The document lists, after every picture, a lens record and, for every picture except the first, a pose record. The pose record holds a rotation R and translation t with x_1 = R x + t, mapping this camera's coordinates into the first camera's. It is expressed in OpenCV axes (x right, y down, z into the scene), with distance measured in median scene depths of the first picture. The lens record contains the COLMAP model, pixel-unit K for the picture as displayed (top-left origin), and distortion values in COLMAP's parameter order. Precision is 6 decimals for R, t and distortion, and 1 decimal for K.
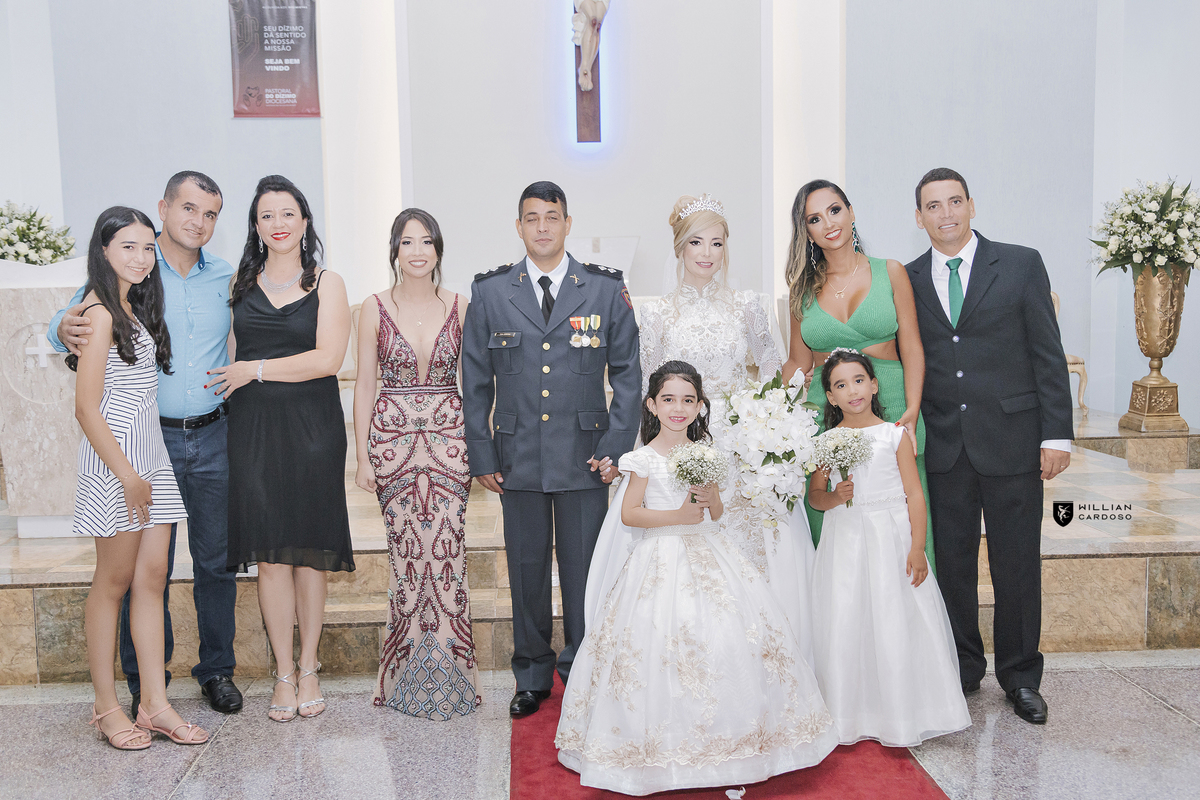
lens RADIAL K [[1247.8, 0, 592.5], [0, 1247.8, 415.1], [0, 0, 1]] dist [0.022997, 0.000000]
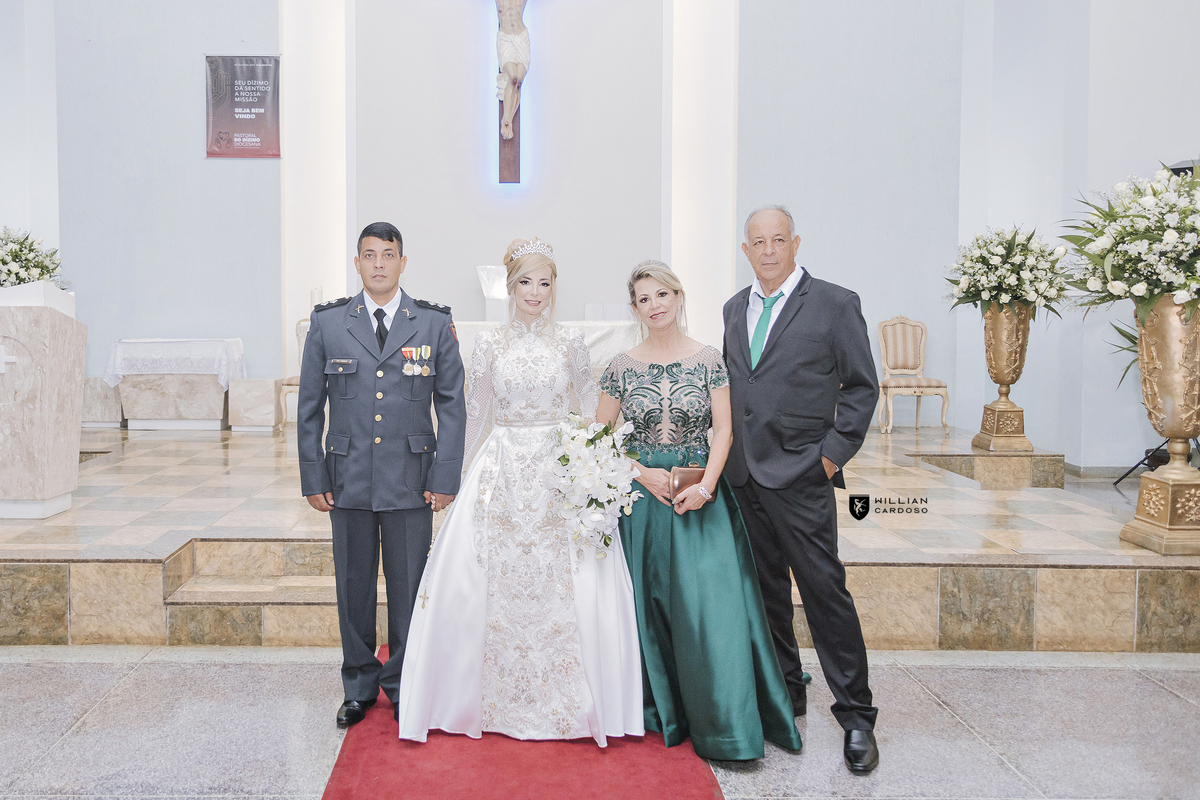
lens RADIAL K [[1116.6, 0, 504.2], [0, 1116.6, 352.7], [0, 0, 1]] dist [0.021830, 0.000000]
pose [[0.998609, 0.024346, -0.046762, 0.052366], [-0.026881, 0.998159, -0.054365, -0.008001], [0.045352, 0.055546, 0.997426, -0.021023]]
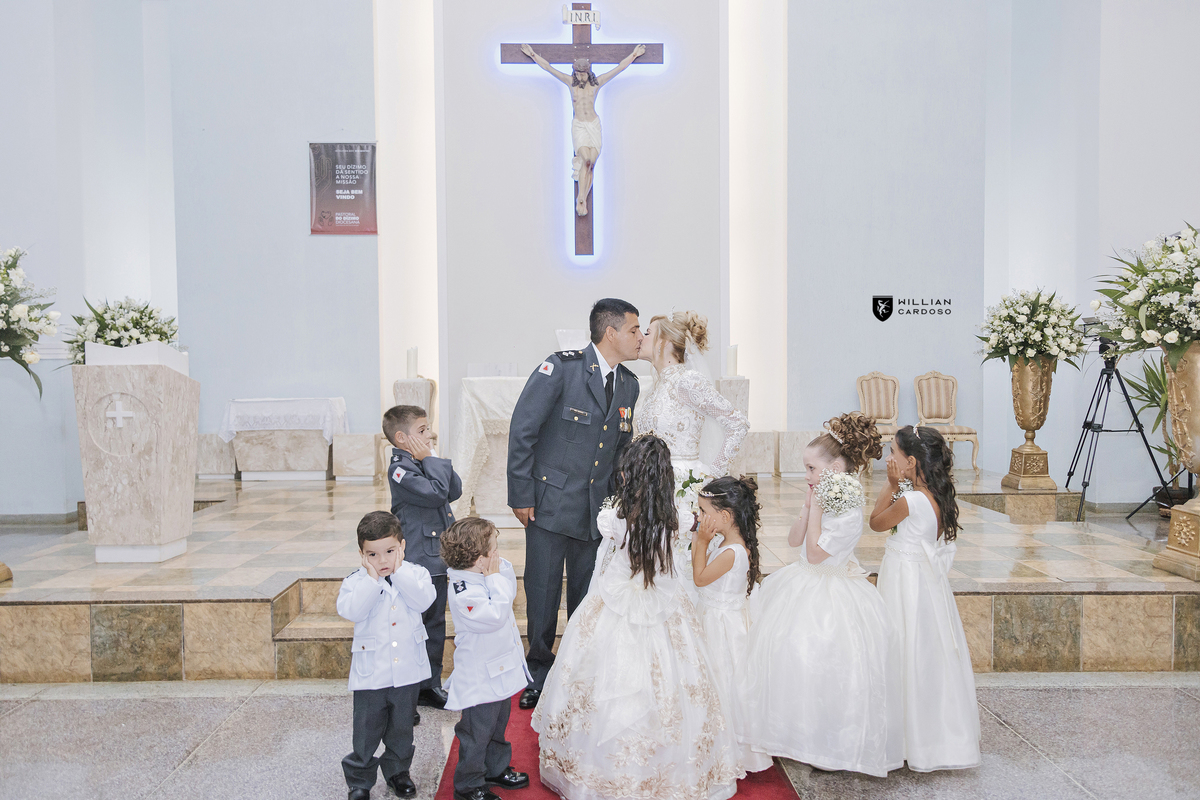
lens RADIAL K [[976.2, 0, 593.4], [0, 976.2, 405.4], [0, 0, 1]] dist [0.015353, 0.009468]
pose [[0.999520, 0.013169, -0.028050, 0.043251], [-0.014878, 0.997990, -0.061595, -0.003996], [0.027183, 0.061983, 0.997707, 0.013139]]
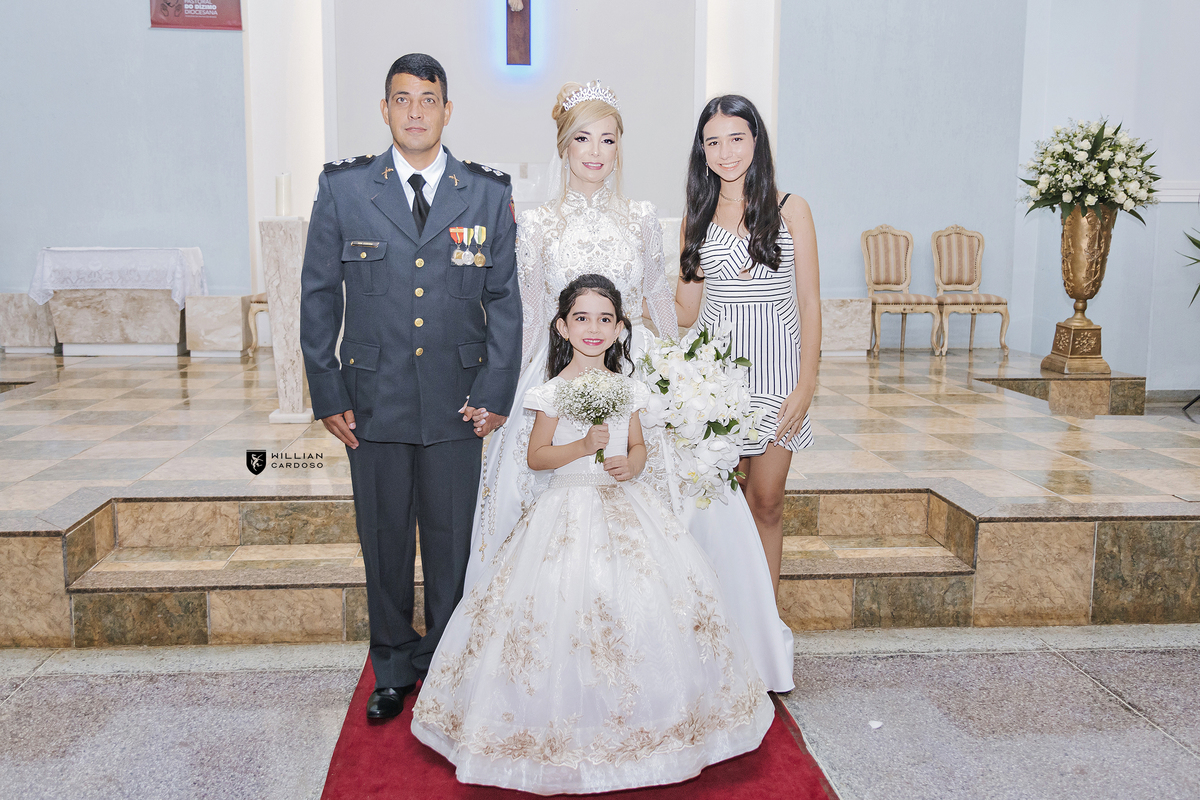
lens RADIAL K [[1129.3, 0, 600.6], [0, 1129.3, 375.7], [0, 0, 1]] dist [0.017357, 0.000000]
pose [[0.998736, 0.021410, 0.045473, 0.031040], [-0.022714, 0.999340, 0.028341, -0.002237], [-0.044836, -0.029338, 0.998563, 0.124080]]
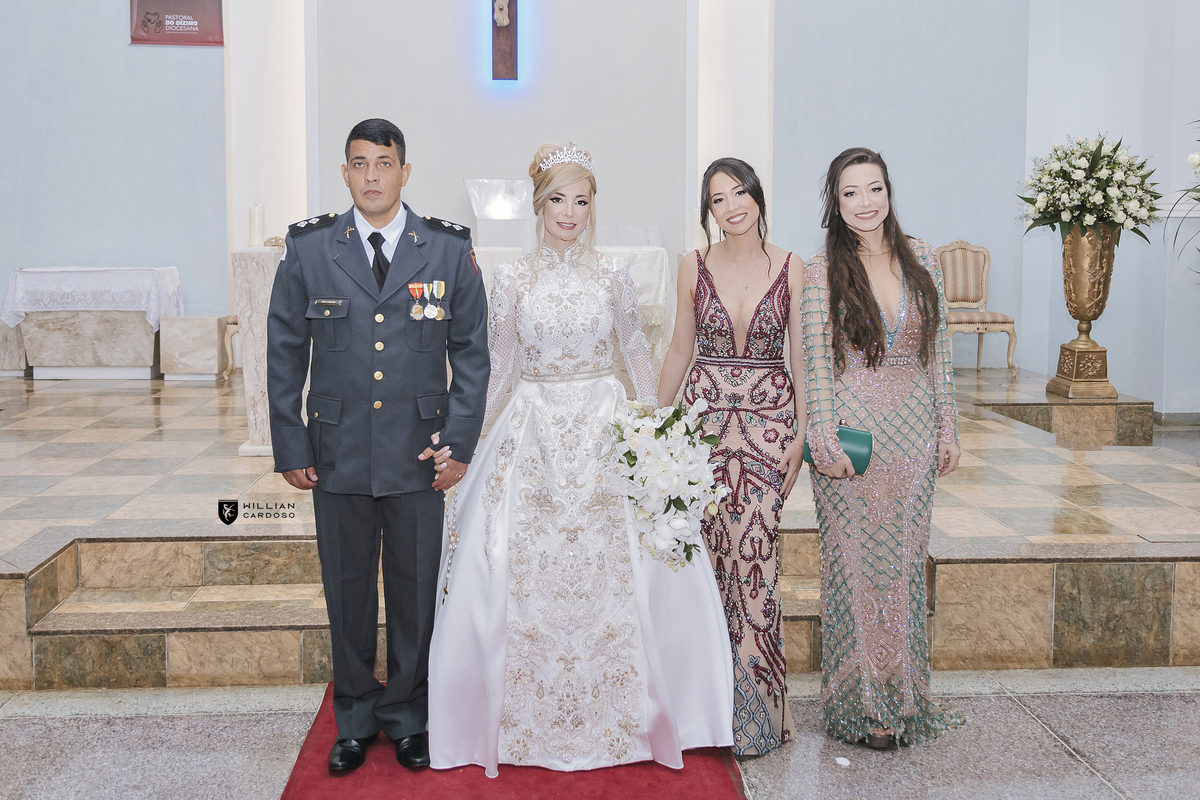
lens RADIAL K [[1222.9, 0, 597.2], [0, 1222.9, 311.2], [0, 0, 1]] dist [0.021893, 0.000000]
pose [[0.999275, 0.021919, 0.031141, 0.050254], [-0.020976, 0.999321, -0.030287, -0.017434], [-0.031784, 0.029612, 0.999056, 0.078752]]
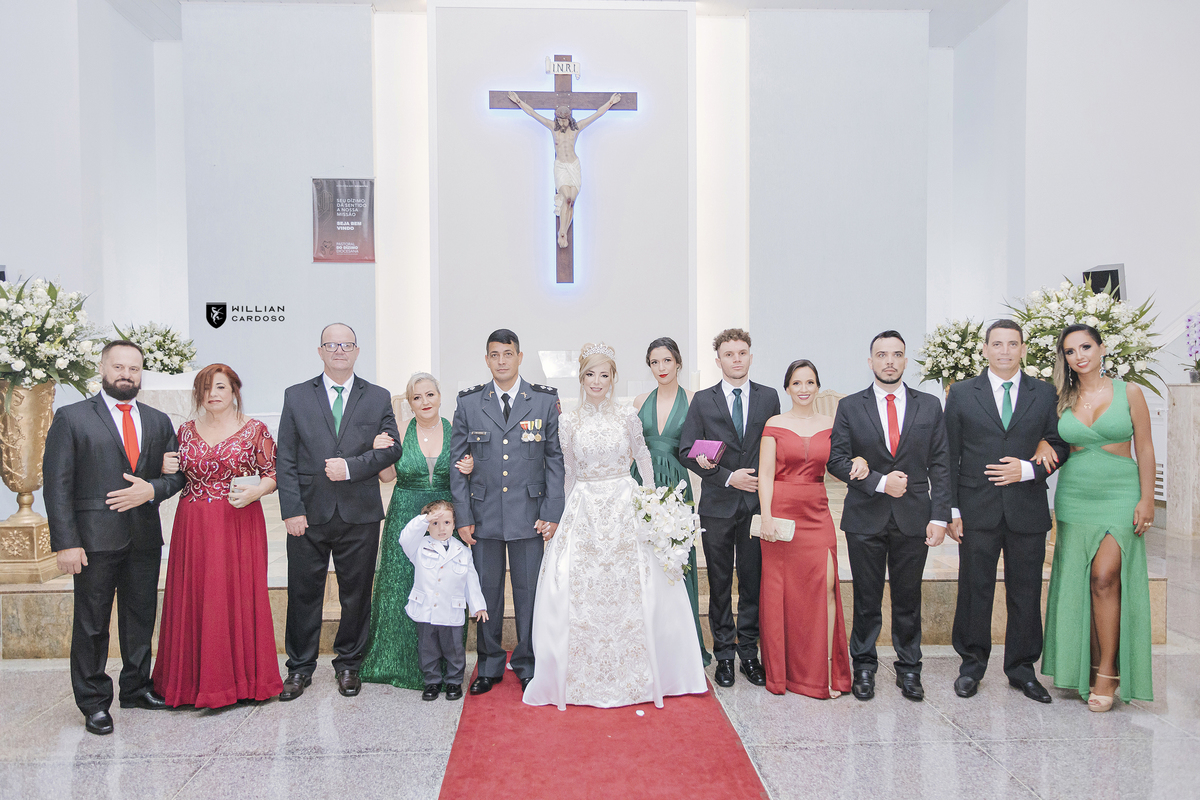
lens RADIAL K [[976.2, 0, 596.4], [0, 976.2, 401.9], [0, 0, 1]] dist [0.015353, 0.009468]
pose [[0.999878, 0.015635, -0.000033, 0.041071], [-0.015595, 0.997149, -0.073830, -0.005663], [-0.001121, 0.073821, 0.997271, -0.101531]]
